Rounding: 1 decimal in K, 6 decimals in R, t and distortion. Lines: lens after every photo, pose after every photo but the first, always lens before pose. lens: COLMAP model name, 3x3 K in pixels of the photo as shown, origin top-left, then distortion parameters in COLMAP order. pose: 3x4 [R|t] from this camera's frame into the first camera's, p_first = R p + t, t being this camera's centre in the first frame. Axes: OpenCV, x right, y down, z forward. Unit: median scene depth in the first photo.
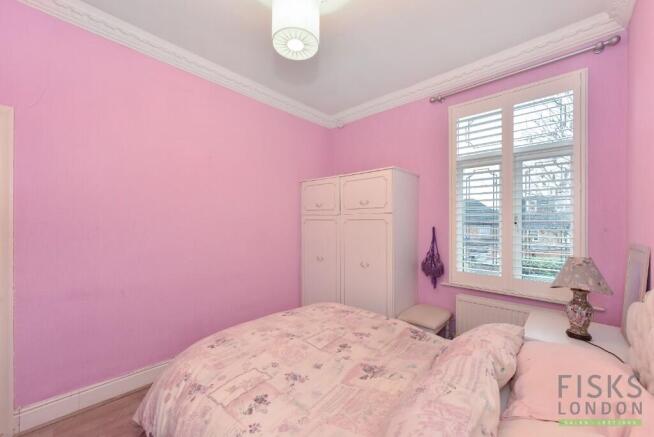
lens RADIAL K [[261.4, 0, 326.3], [0, 261.4, 228.9], [0, 0, 1]] dist [-0.002616, 0.000059]
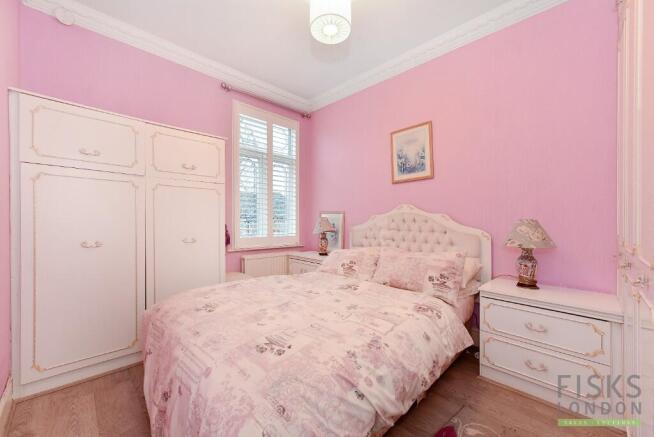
lens RADIAL K [[261.4, 0, 326.9], [0, 261.4, 217.2], [0, 0, 1]] dist [-0.002616, 0.000059]
pose [[0.037695, -0.004065, 0.999281, -0.856888], [-0.002019, 0.999989, 0.004144, 0.072563], [-0.999287, -0.002174, 0.037686, 0.655360]]
